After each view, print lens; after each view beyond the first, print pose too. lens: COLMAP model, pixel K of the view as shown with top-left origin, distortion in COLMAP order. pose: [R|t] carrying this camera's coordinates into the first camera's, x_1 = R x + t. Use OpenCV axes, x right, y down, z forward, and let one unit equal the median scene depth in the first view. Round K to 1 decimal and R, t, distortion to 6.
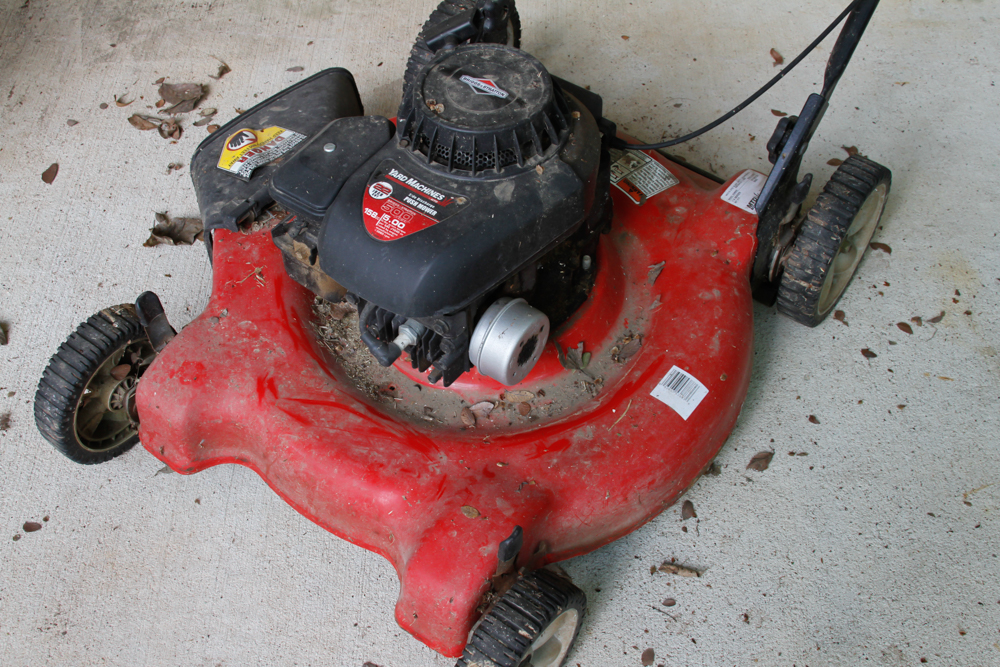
lens RADIAL K [[1255.9, 0, 480.7], [0, 1255.9, 322.1], [0, 0, 1]] dist [-0.162480, 0.000000]
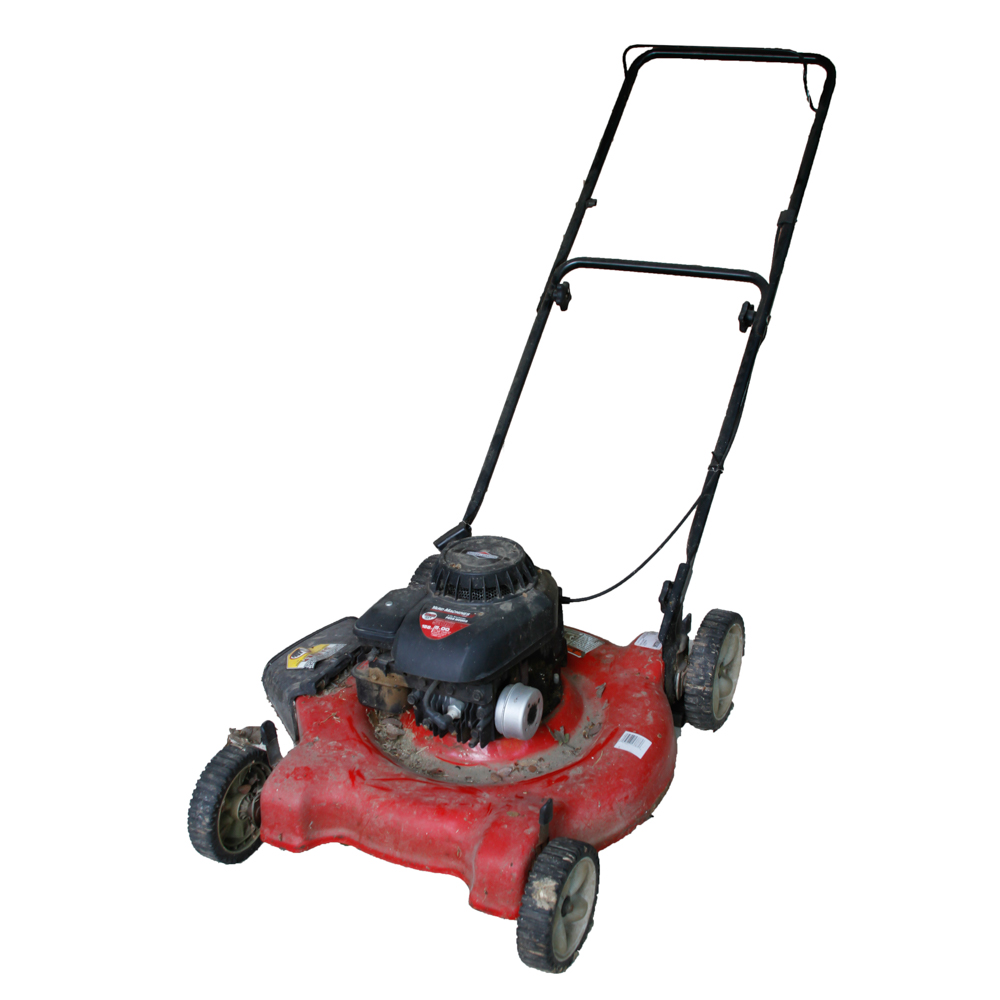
lens RADIAL K [[1294.9, 0, 500.9], [0, 1294.9, 505.5], [0, 0, 1]] dist [-0.203685, 0.000000]
pose [[0.985140, -0.090705, 0.145847, -0.197080], [0.146437, 0.887325, -0.437277, 0.456121], [-0.089751, 0.452137, 0.887422, -0.483663]]
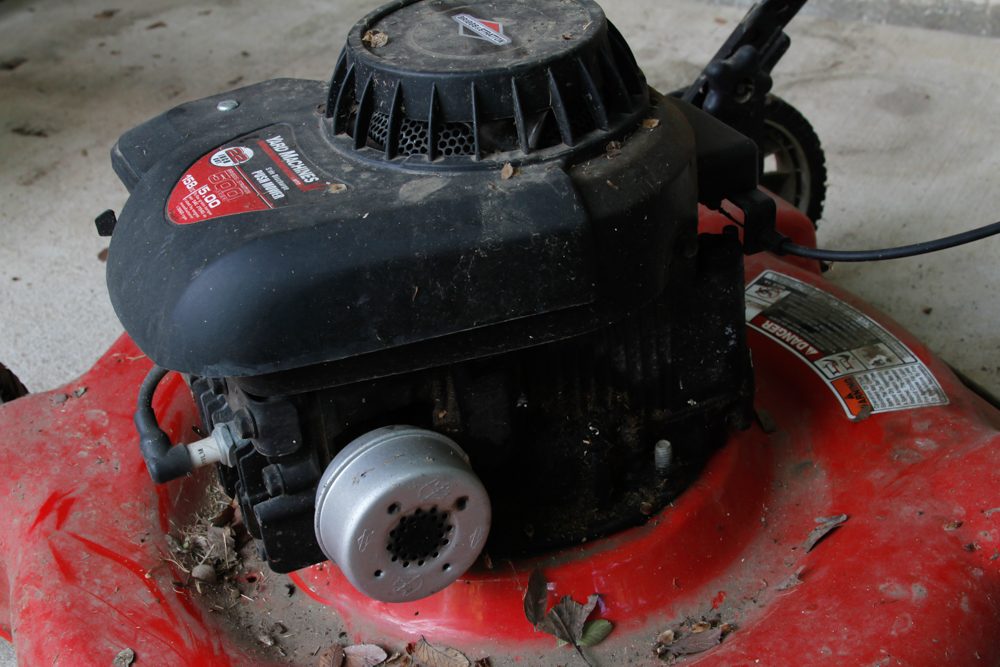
lens RADIAL K [[1518.1, 0, 492.9], [0, 1518.1, 333.8], [0, 0, 1]] dist [-0.118405, 0.000000]
pose [[0.890120, 0.205234, -0.406897, 0.276324], [-0.314985, 0.922321, -0.223849, 0.070292], [0.329348, 0.327419, 0.885622, 0.434647]]
